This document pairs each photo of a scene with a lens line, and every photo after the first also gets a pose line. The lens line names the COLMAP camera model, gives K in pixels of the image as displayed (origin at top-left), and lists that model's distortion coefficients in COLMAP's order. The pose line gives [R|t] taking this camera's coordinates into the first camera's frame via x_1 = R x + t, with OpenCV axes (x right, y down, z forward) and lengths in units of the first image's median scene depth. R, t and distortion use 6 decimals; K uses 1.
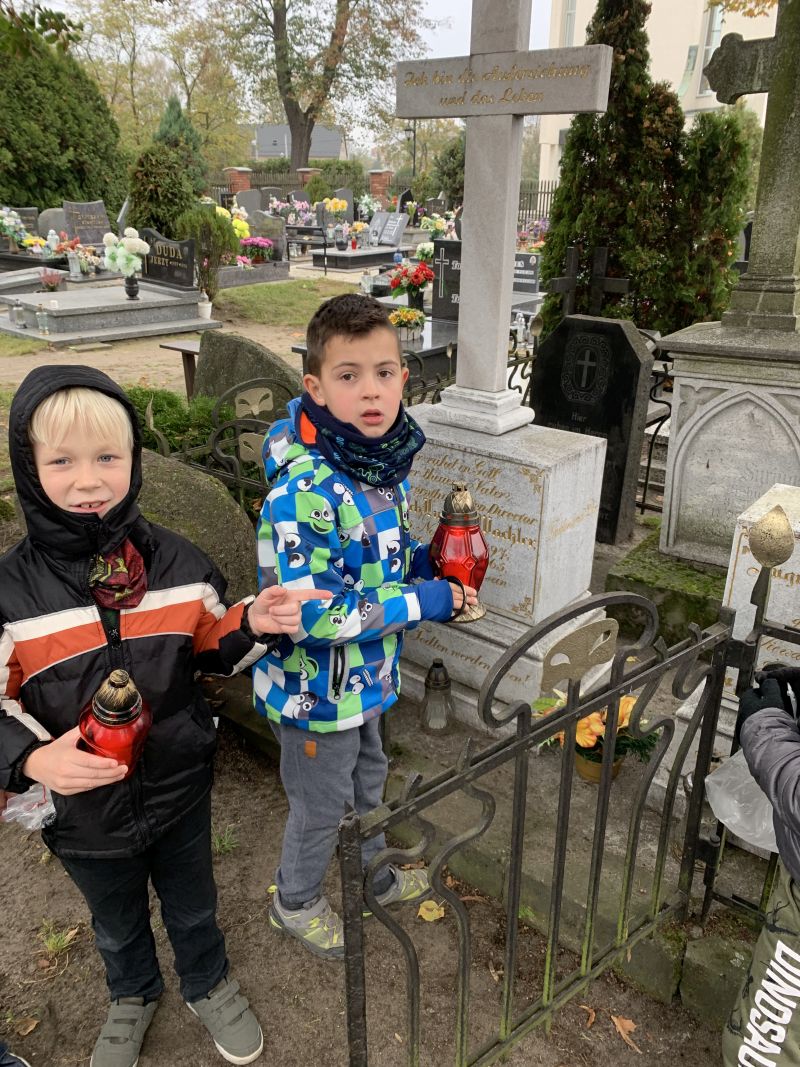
lens RADIAL K [[822.5, 0, 401.2], [0, 822.5, 538.8], [0, 0, 1]] dist [-0.004416, -0.004447]
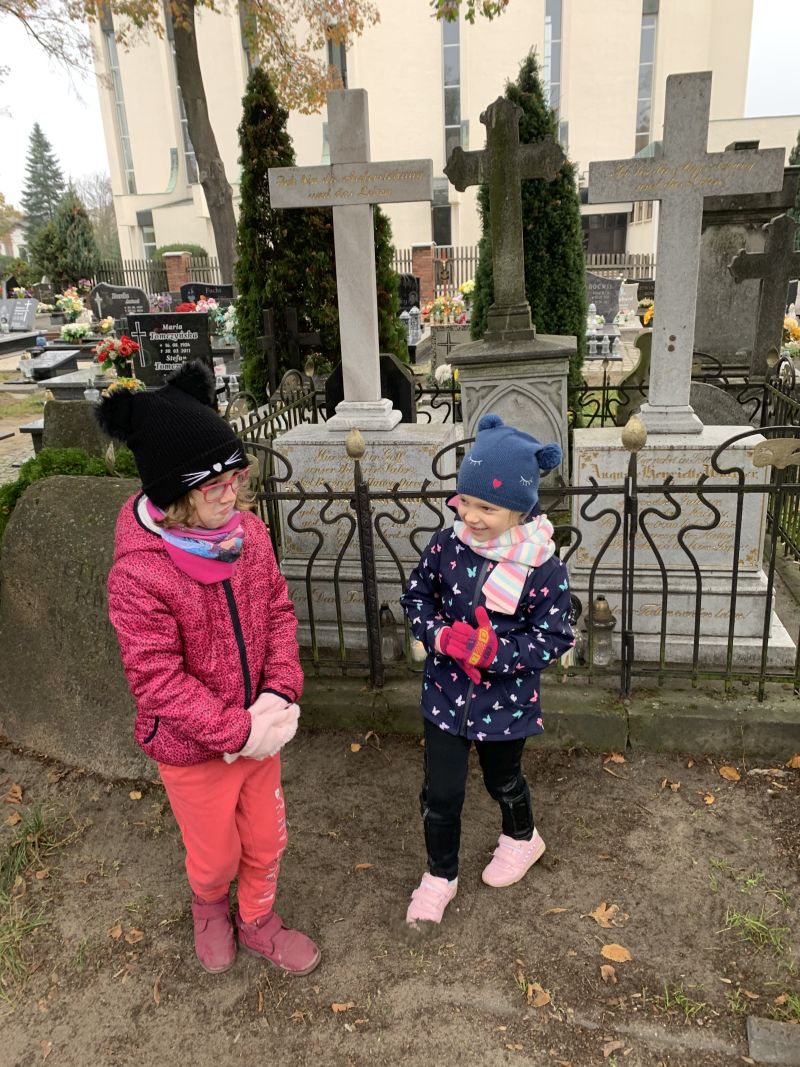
lens RADIAL K [[822.5, 0, 401.2], [0, 822.5, 538.8], [0, 0, 1]] dist [-0.004416, -0.004447]
pose [[0.880528, -0.197817, 0.430741, -0.195853], [0.232196, 0.972262, -0.028148, 0.036647], [-0.413225, 0.124801, 0.902036, -0.086041]]
